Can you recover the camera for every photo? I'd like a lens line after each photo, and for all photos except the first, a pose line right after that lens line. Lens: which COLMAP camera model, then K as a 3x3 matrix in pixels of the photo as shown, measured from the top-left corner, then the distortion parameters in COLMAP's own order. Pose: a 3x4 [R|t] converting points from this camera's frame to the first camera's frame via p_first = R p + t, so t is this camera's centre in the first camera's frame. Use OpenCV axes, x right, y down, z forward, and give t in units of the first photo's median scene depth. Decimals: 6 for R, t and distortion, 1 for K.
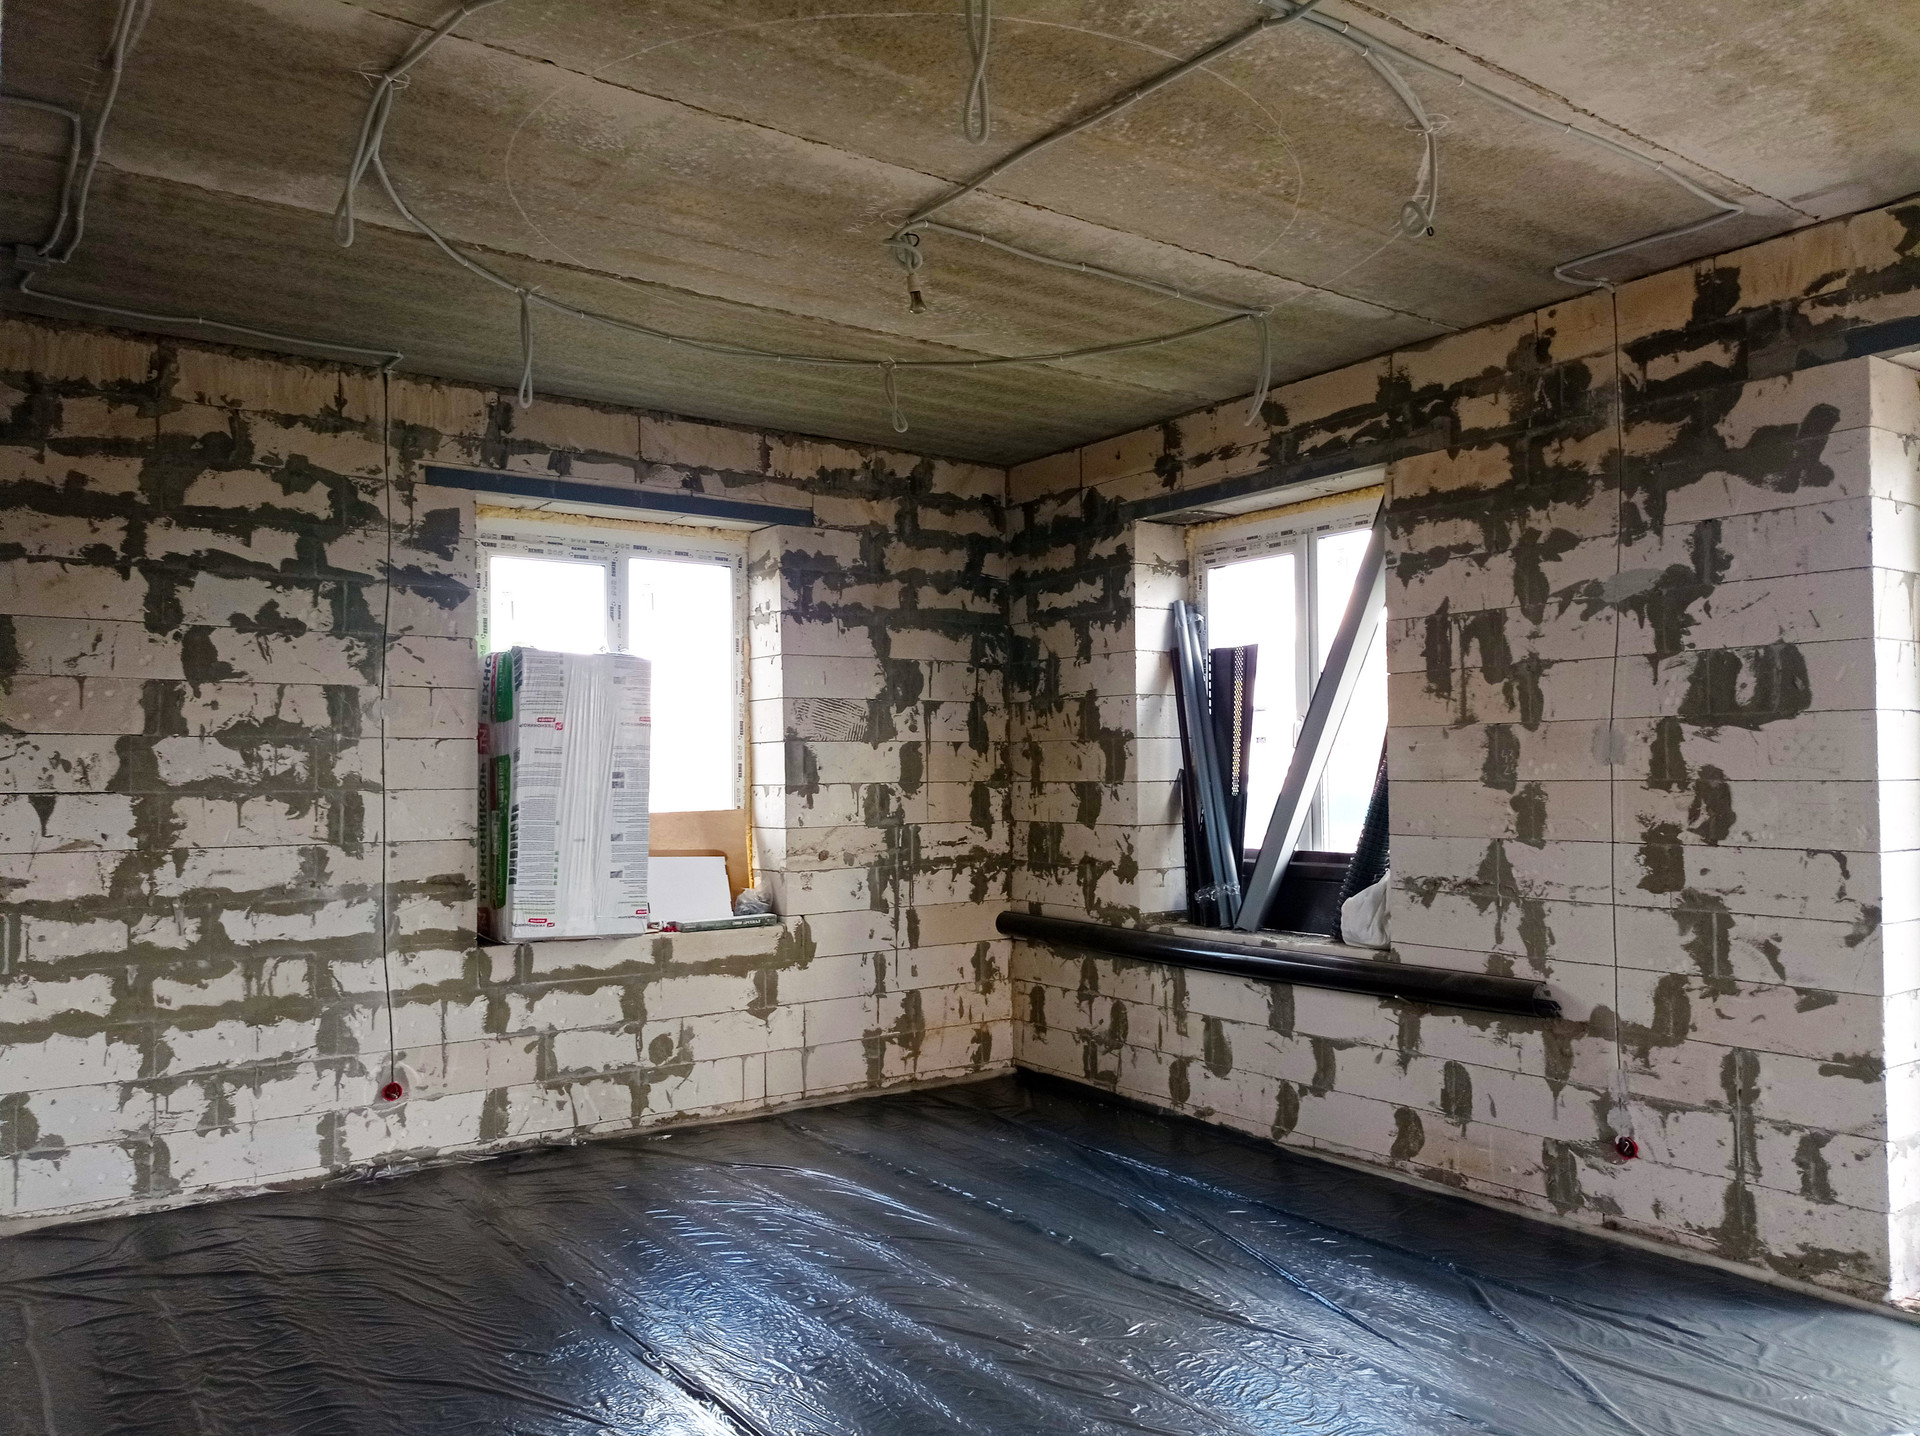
lens RADIAL K [[1417.2, 0, 969.0], [0, 1417.2, 733.9], [0, 0, 1]] dist [0.026681, -0.020616]
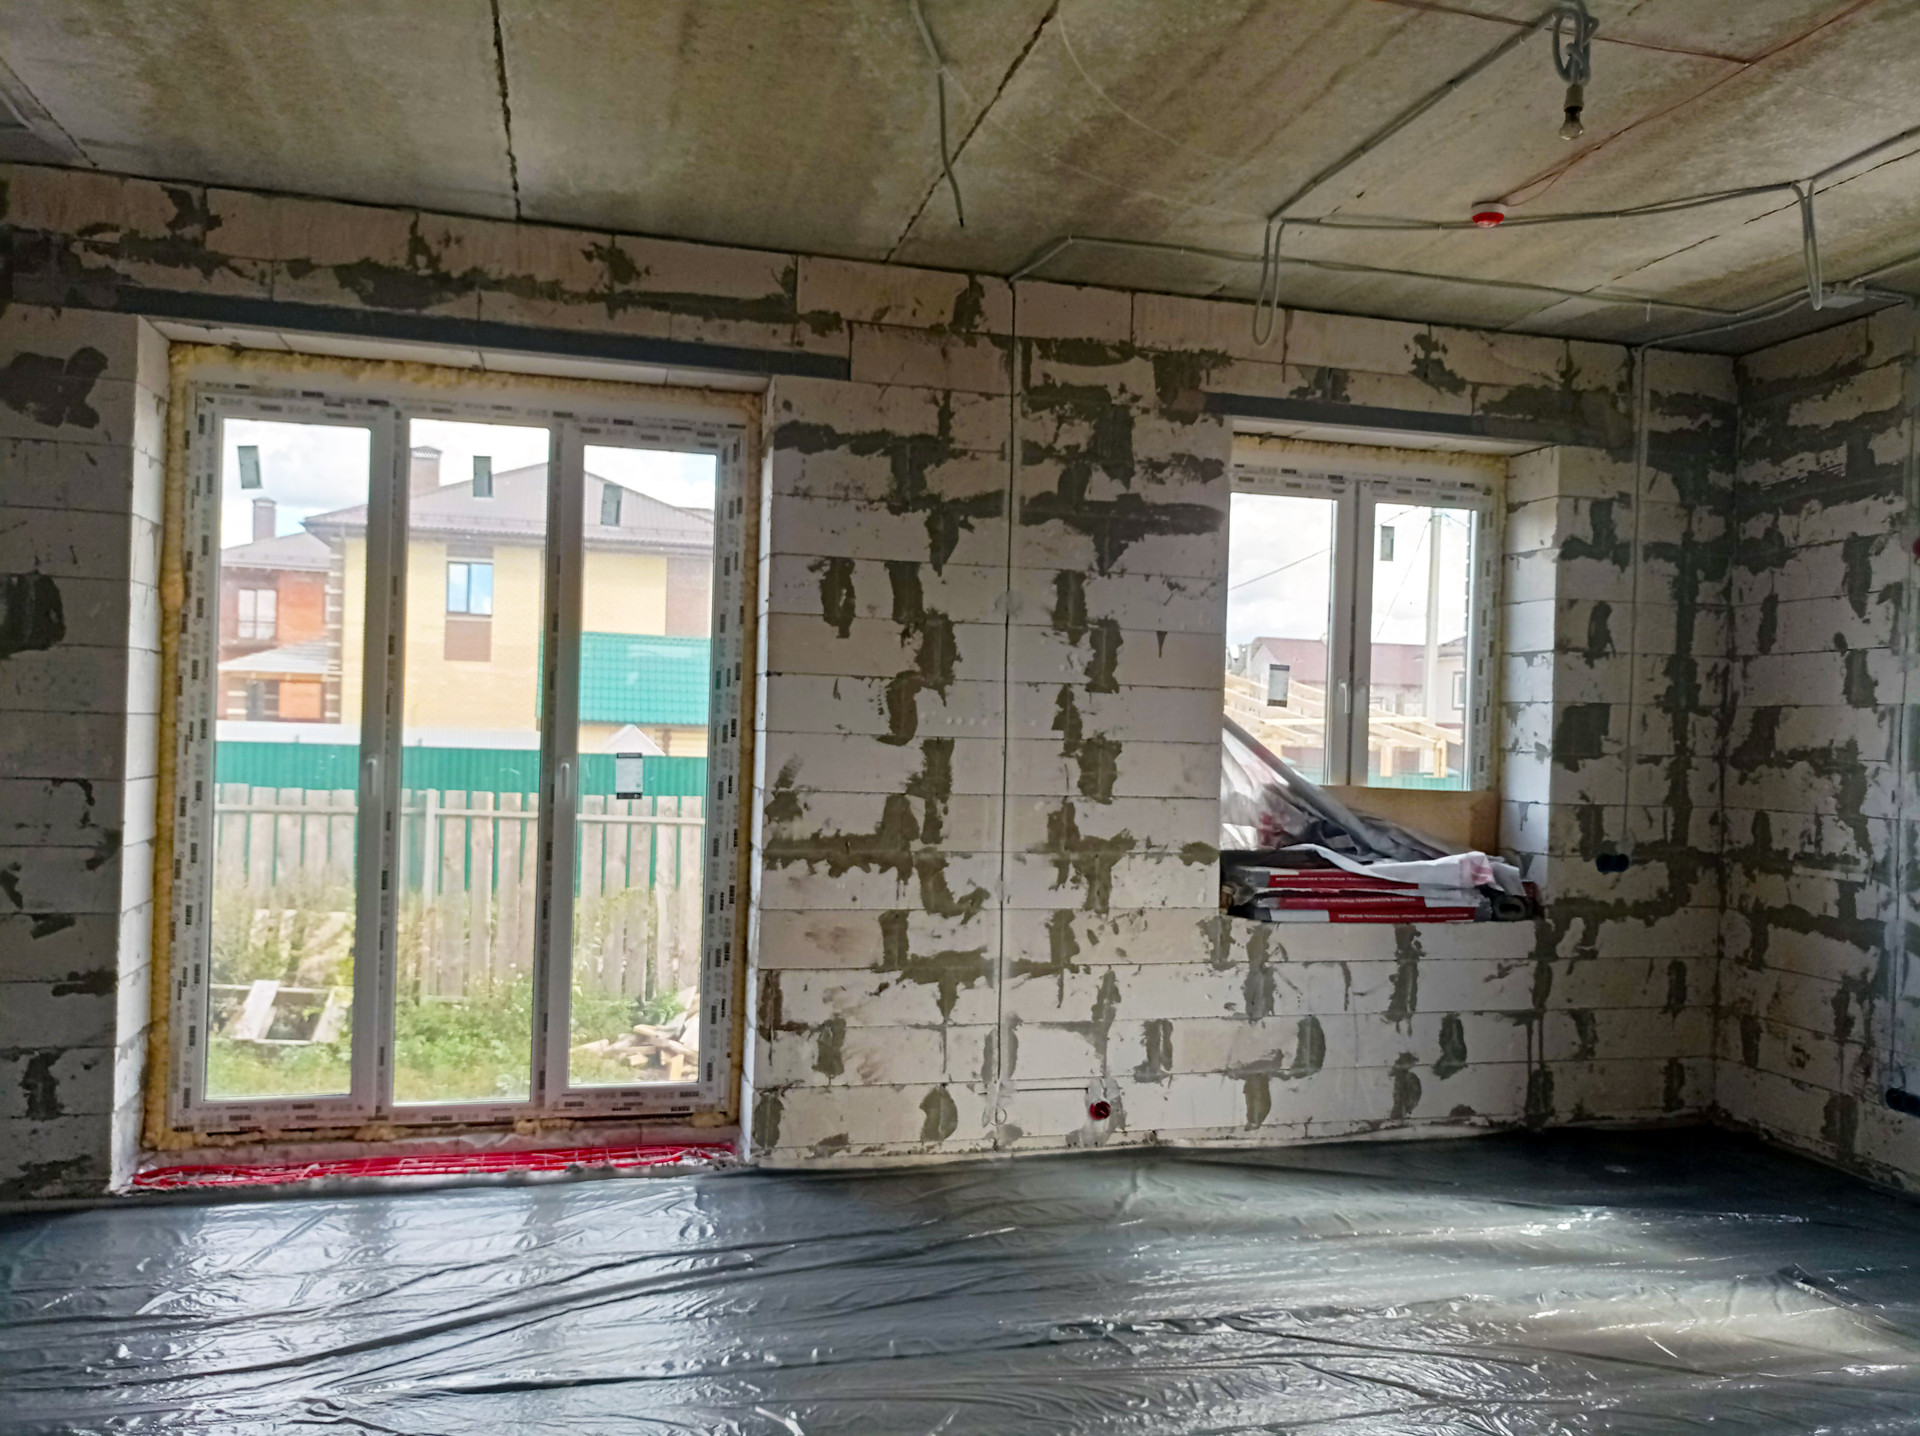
lens RADIAL K [[1417.2, 0, 960.1], [0, 1417.2, 730.1], [0, 0, 1]] dist [0.026681, -0.020616]
pose [[0.360636, 0.016717, 0.932557, -0.130387], [-0.059870, 0.998192, 0.005259, 0.001880], [-0.930783, -0.057728, 0.360985, 0.025544]]
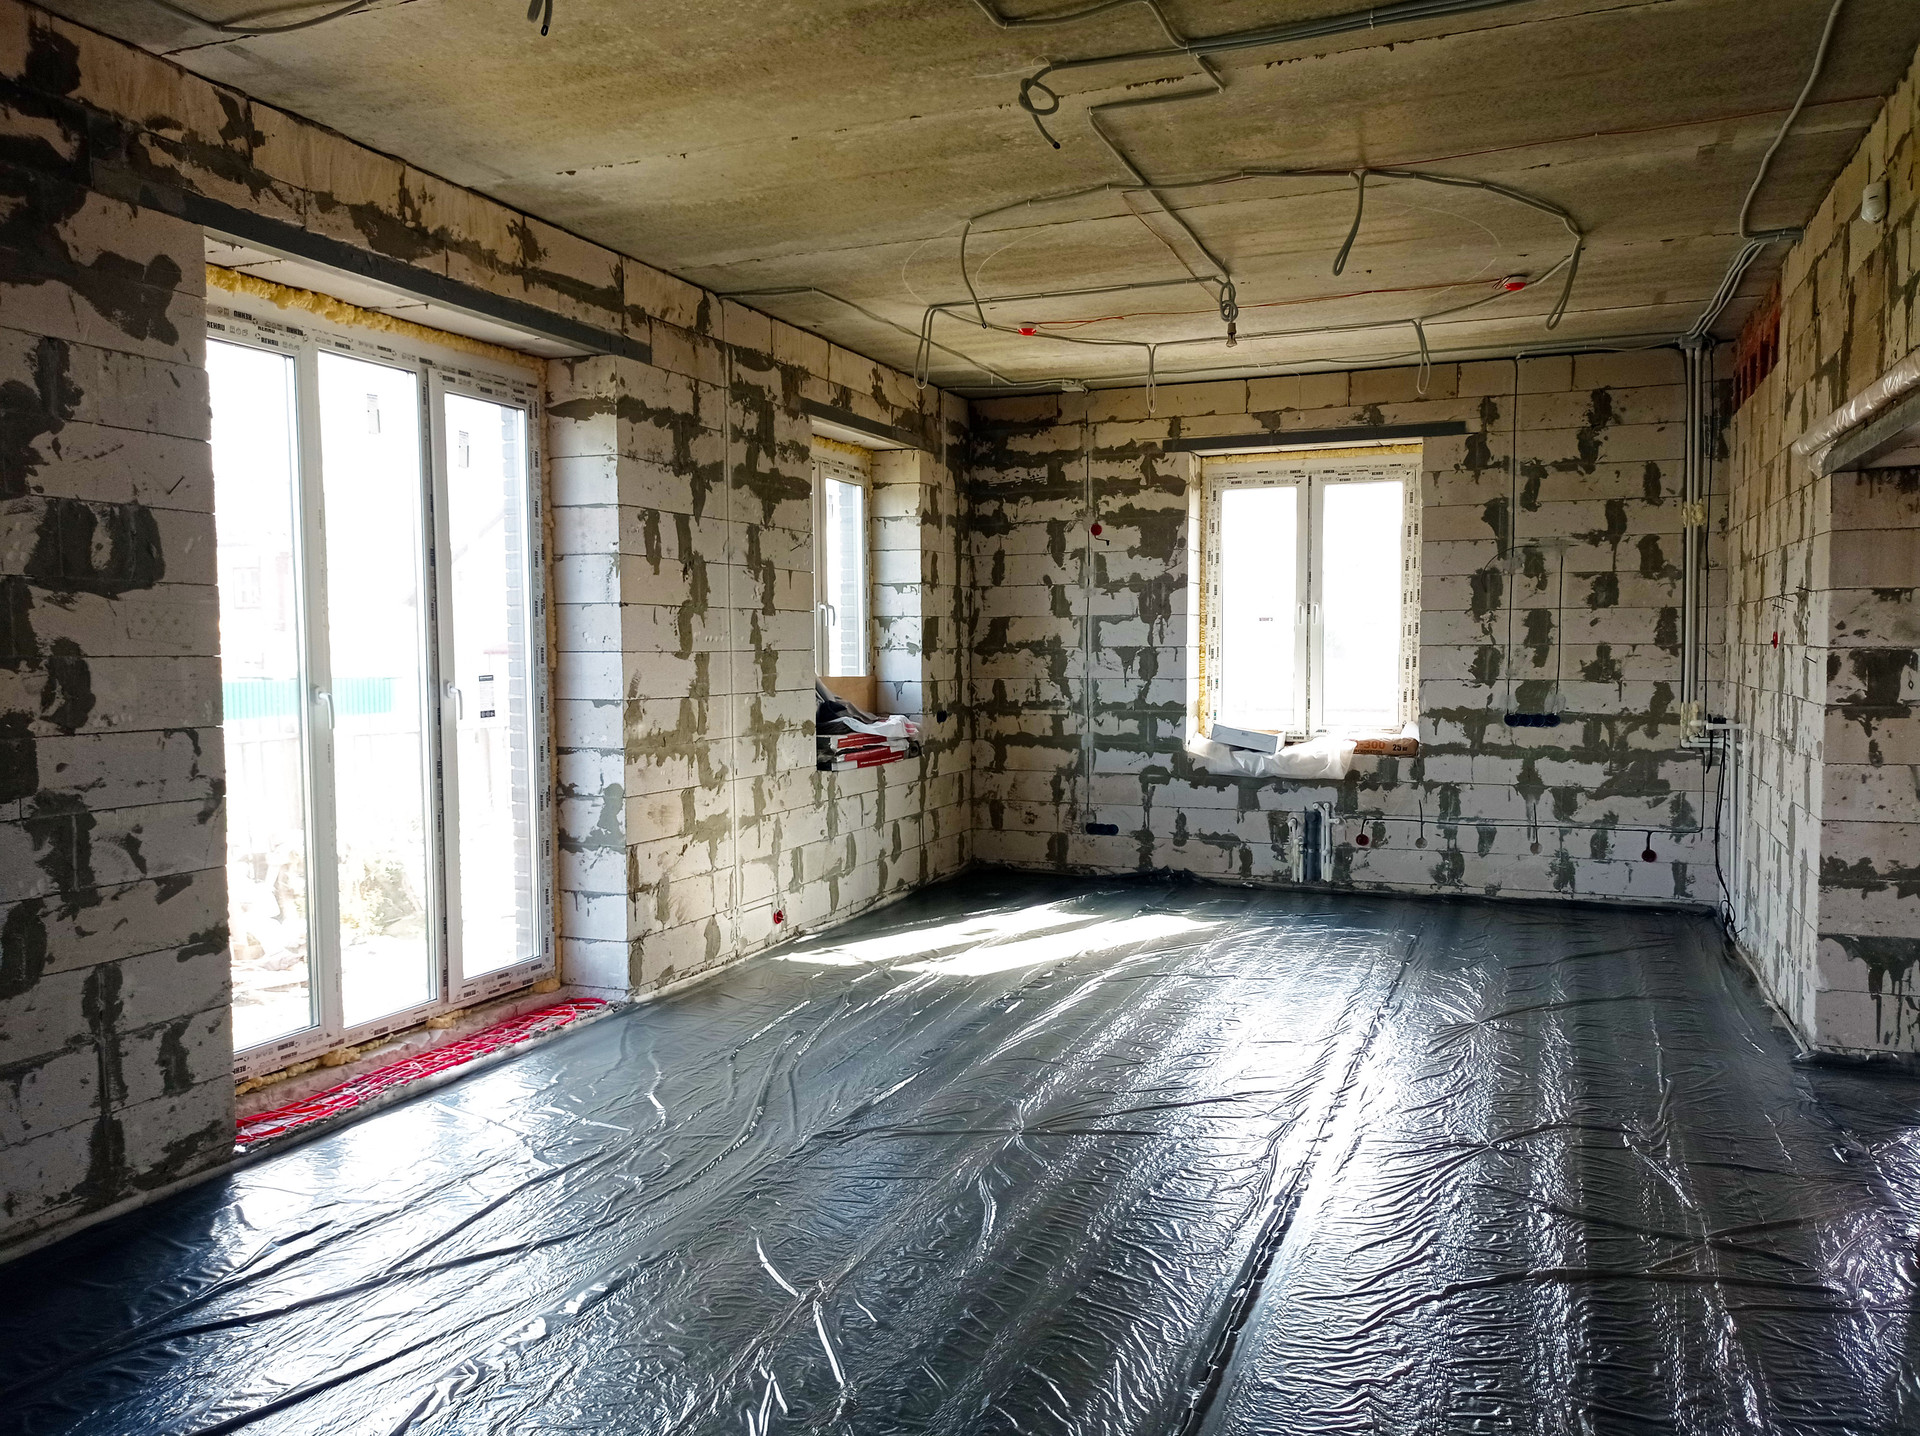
lens RADIAL K [[1417.2, 0, 947.7], [0, 1417.2, 720.3], [0, 0, 1]] dist [0.026681, -0.020616]
pose [[-0.523594, -0.036416, 0.851189, -0.471830], [-0.018099, 0.999336, 0.031620, 0.035081], [-0.851776, 0.001150, -0.523905, 1.027863]]
